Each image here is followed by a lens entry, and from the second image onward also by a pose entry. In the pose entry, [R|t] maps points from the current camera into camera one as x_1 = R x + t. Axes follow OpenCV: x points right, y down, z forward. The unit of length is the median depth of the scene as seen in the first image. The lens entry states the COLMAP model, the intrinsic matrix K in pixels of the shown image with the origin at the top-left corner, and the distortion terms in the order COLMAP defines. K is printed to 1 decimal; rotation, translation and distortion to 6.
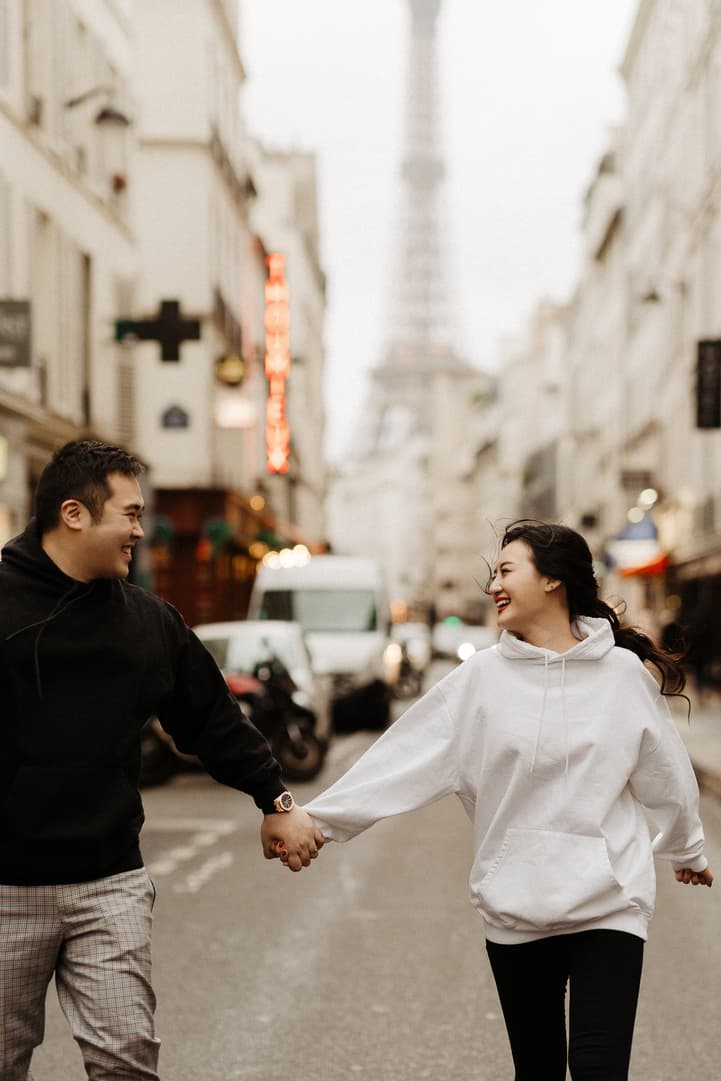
lens RADIAL K [[1498.5, 0, 389.2], [0, 1498.5, 575.4], [0, 0, 1]] dist [0.056593, 0.017573]
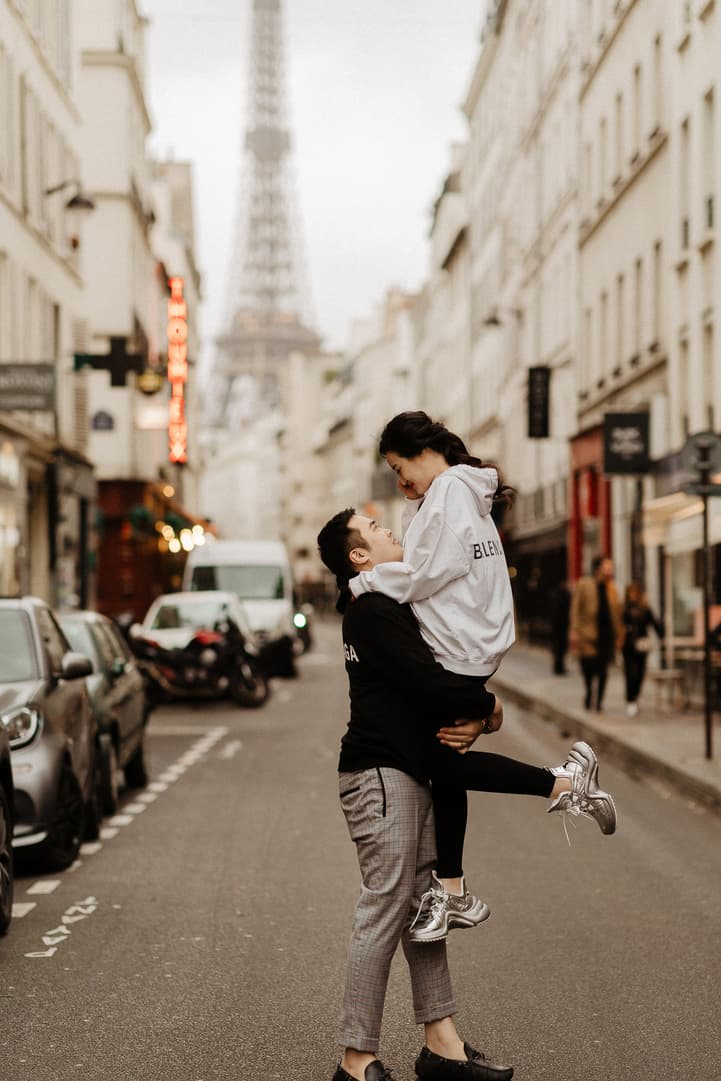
lens RADIAL K [[1541.9, 0, 326.9], [0, 1541.9, 475.8], [0, 0, 1]] dist [0.108812, -0.006677]
pose [[0.997875, 0.001007, 0.065155, -0.036652], [0.001646, 0.999172, -0.040647, -0.008782], [-0.065142, 0.040668, 0.997047, -0.208576]]
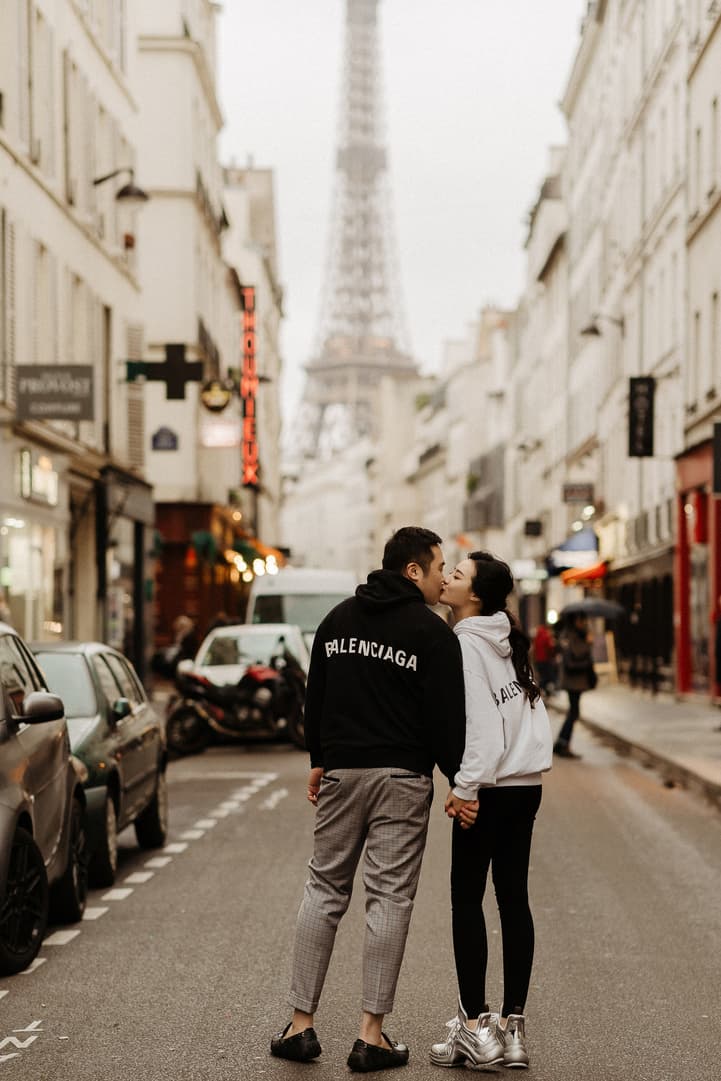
lens RADIAL K [[1583.2, 0, 360.5], [0, 1583.2, 540.5], [0, 0, 1]] dist [0.079395, -0.042726]
pose [[0.999690, 0.001830, 0.024822, -0.022524], [-0.001296, 0.999767, -0.021530, -0.004248], [-0.024856, 0.021491, 0.999460, -0.147334]]
